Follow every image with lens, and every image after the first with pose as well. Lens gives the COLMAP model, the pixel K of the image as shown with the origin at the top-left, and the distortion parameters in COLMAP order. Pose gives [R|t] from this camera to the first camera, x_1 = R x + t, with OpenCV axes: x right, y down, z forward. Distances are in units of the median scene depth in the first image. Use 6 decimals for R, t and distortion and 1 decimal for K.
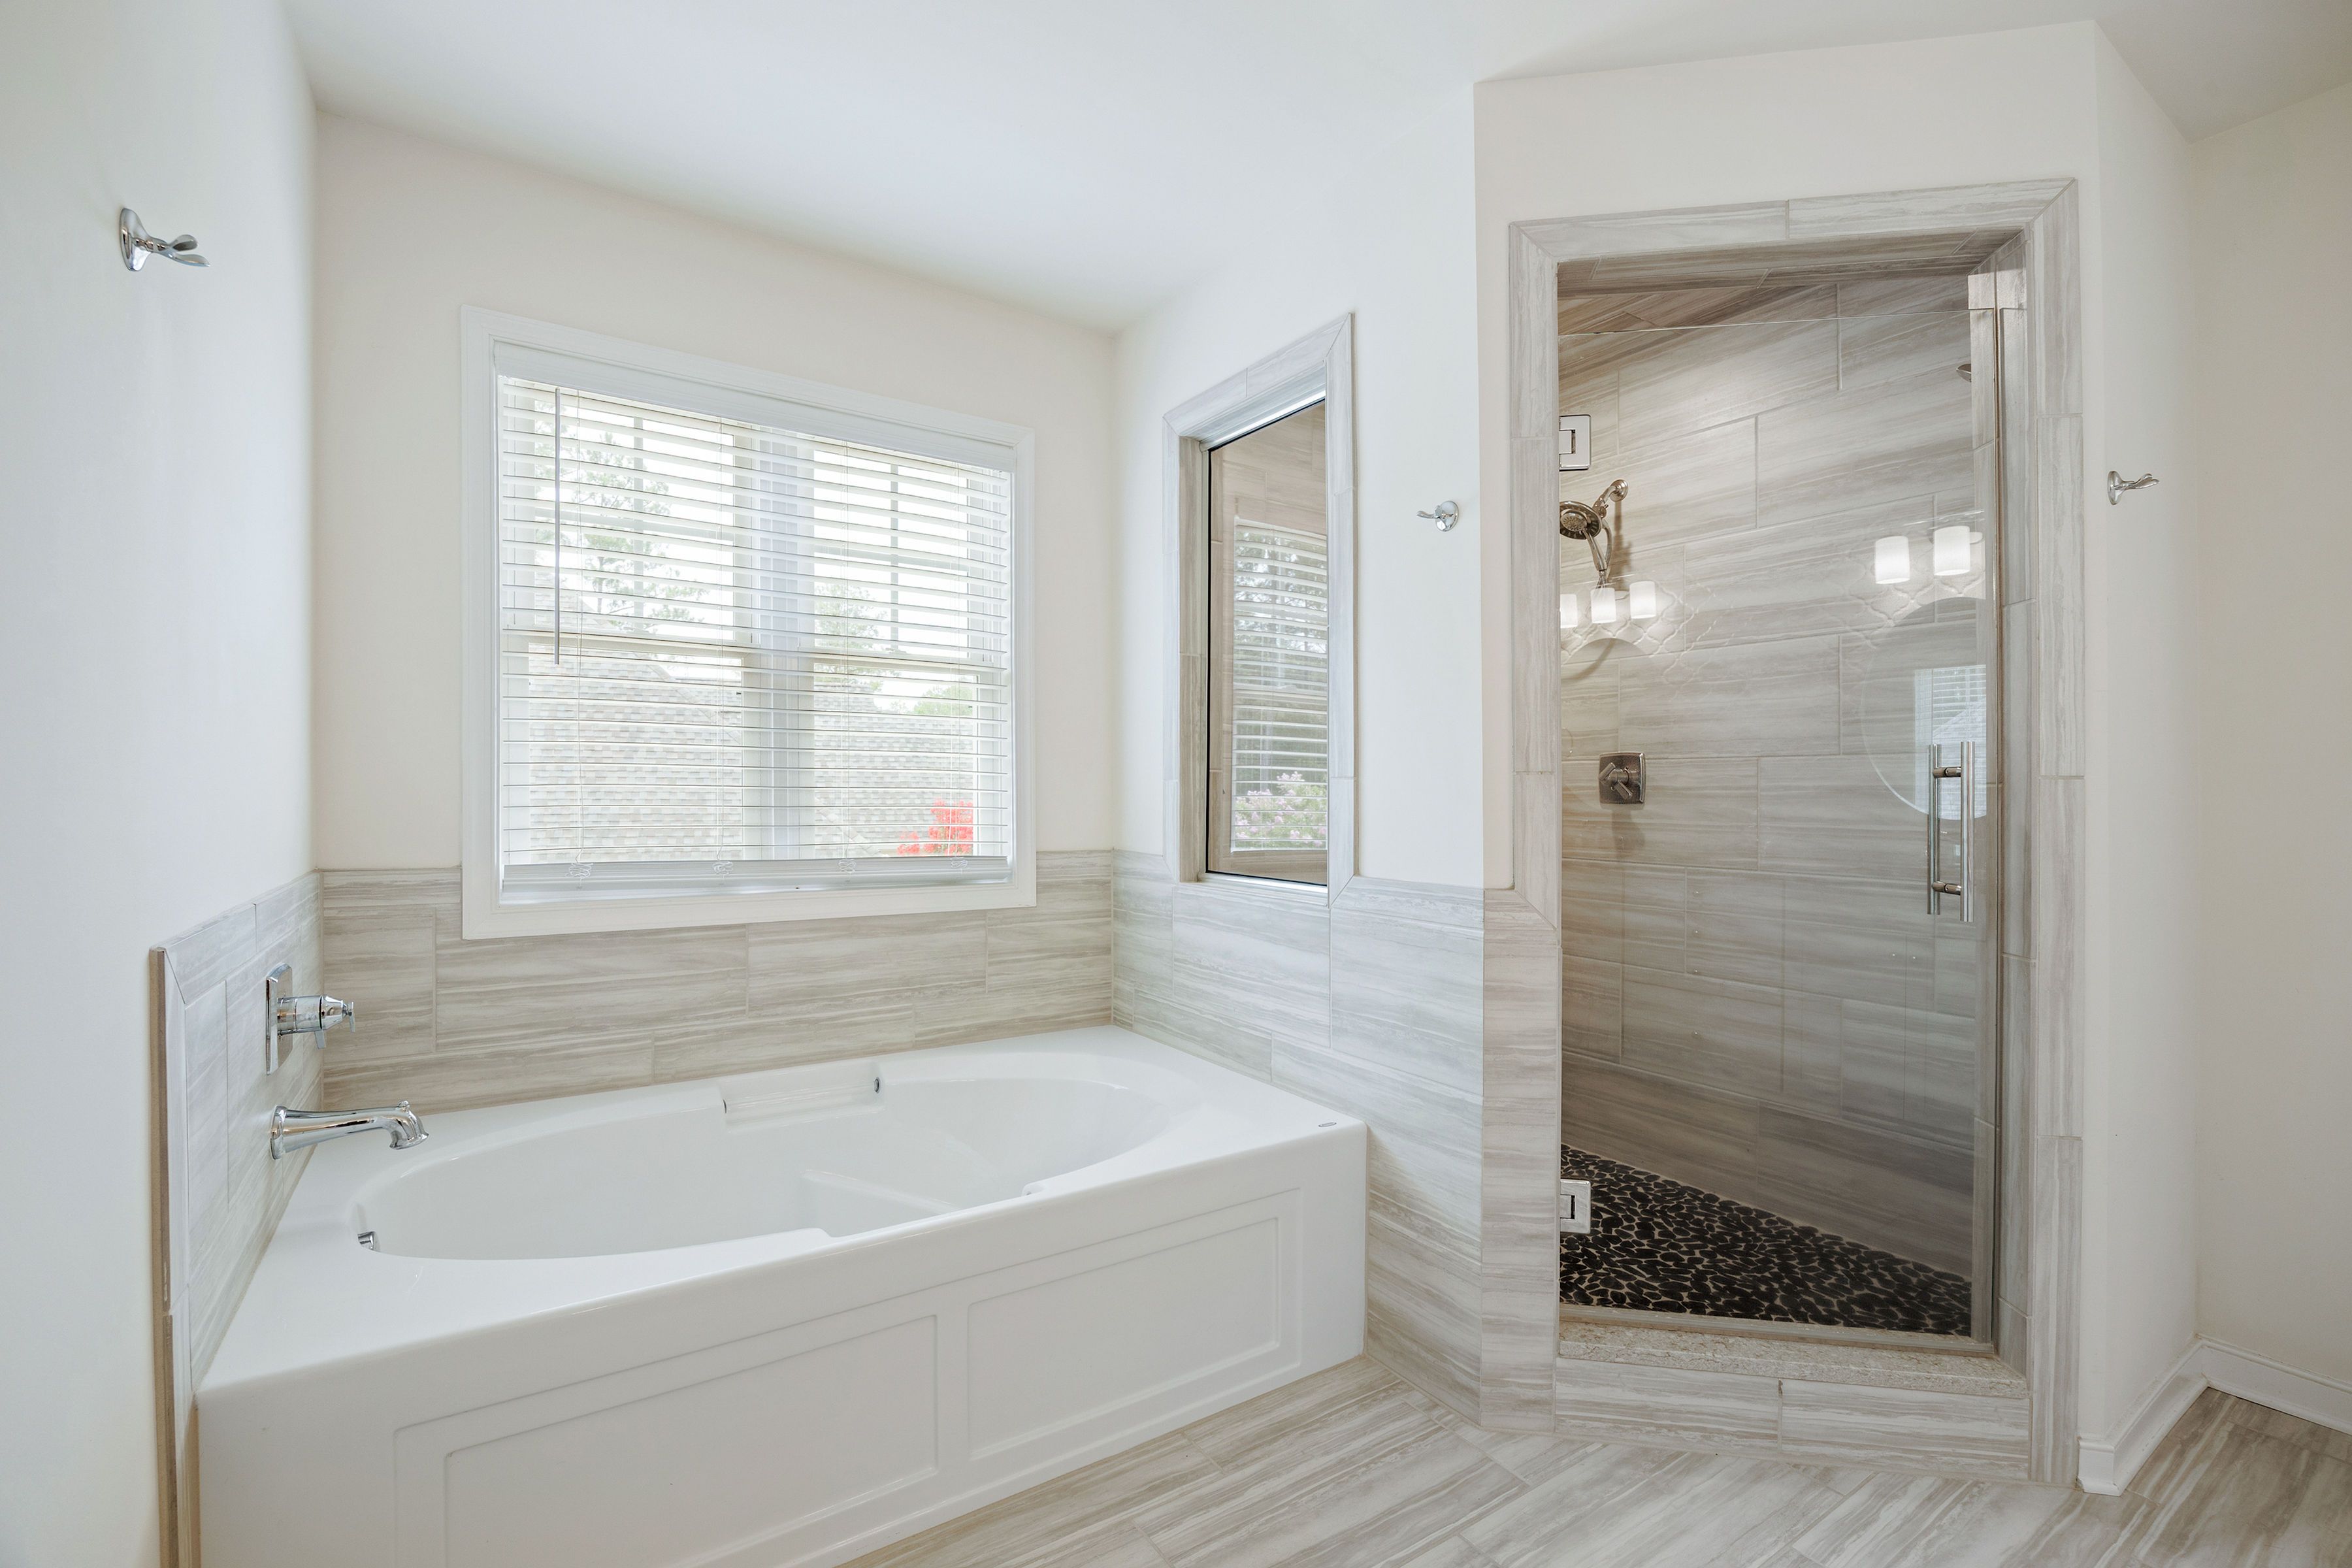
lens RADIAL K [[996.5, 0, 1183.8], [0, 996.5, 784.3], [0, 0, 1]] dist [0.012484, 0.000574]
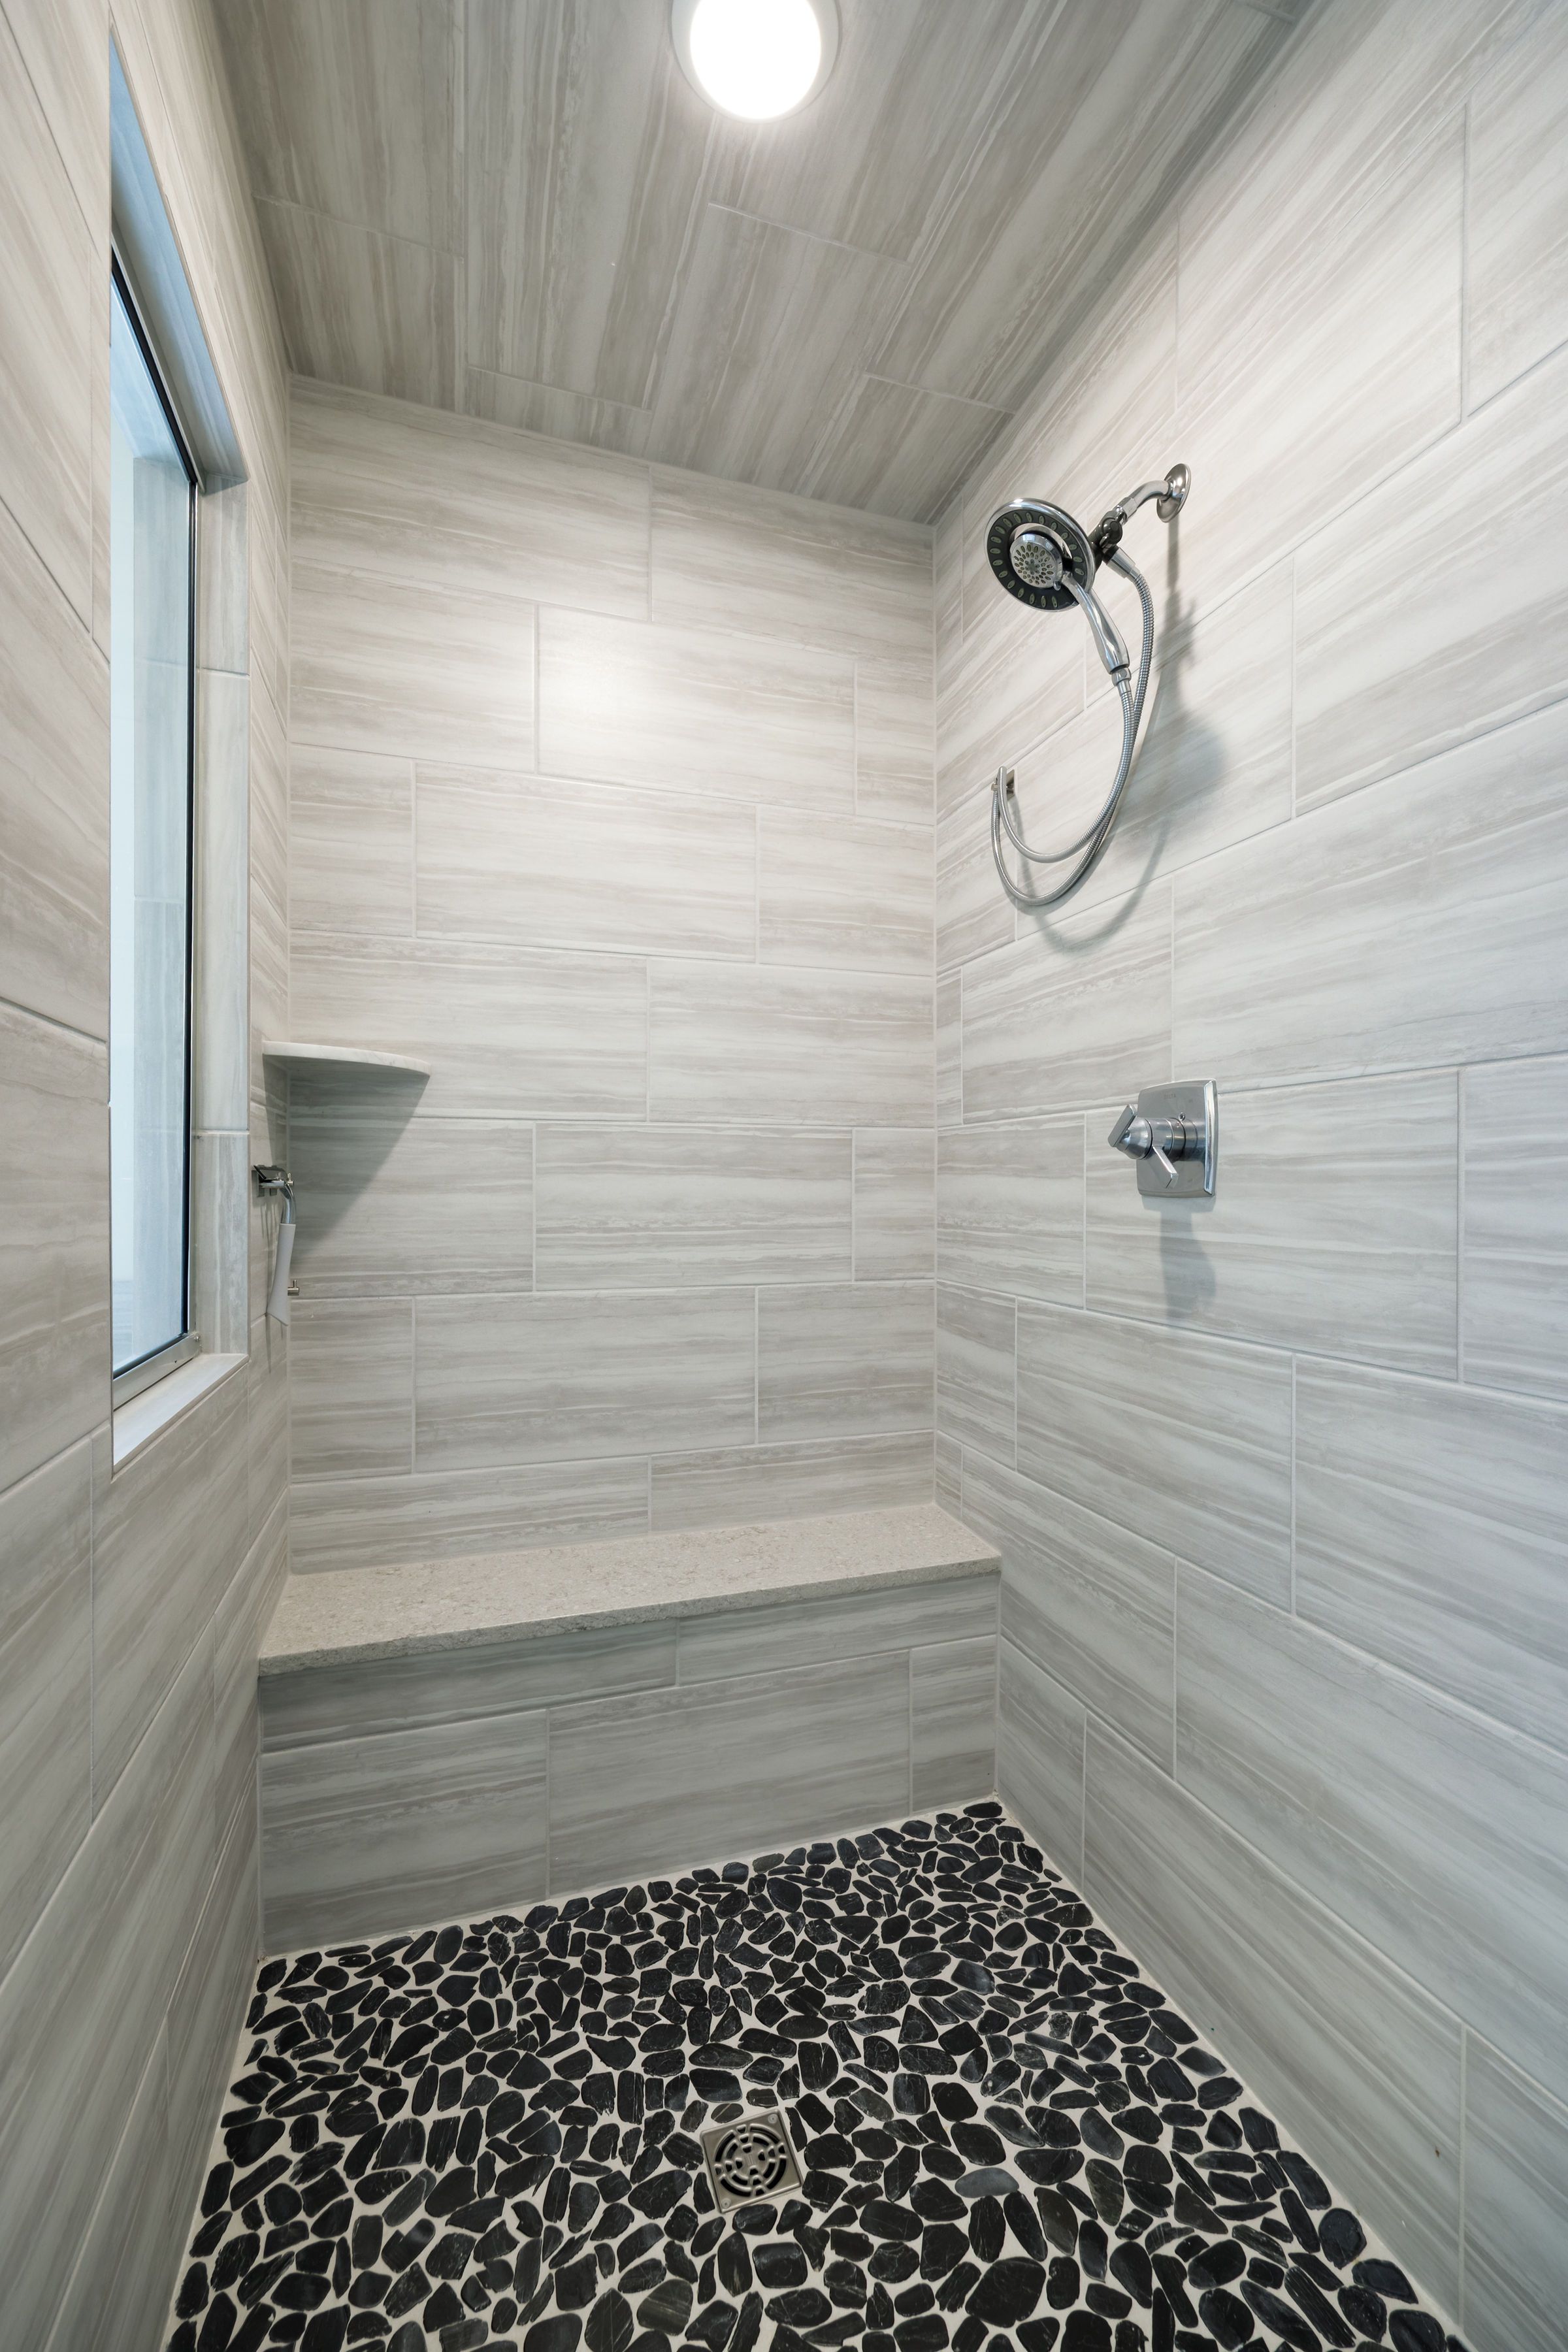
lens RADIAL K [[996.5, 0, 779.8], [0, 996.5, 1185.0], [0, 0, 1]] dist [0.012484, 0.000574]
pose [[0.964036, 0.001328, -0.265770, 0.403088], [-0.000904, 0.999998, 0.001719, 0.013897], [0.265772, -0.001417, 0.964035, 0.546905]]
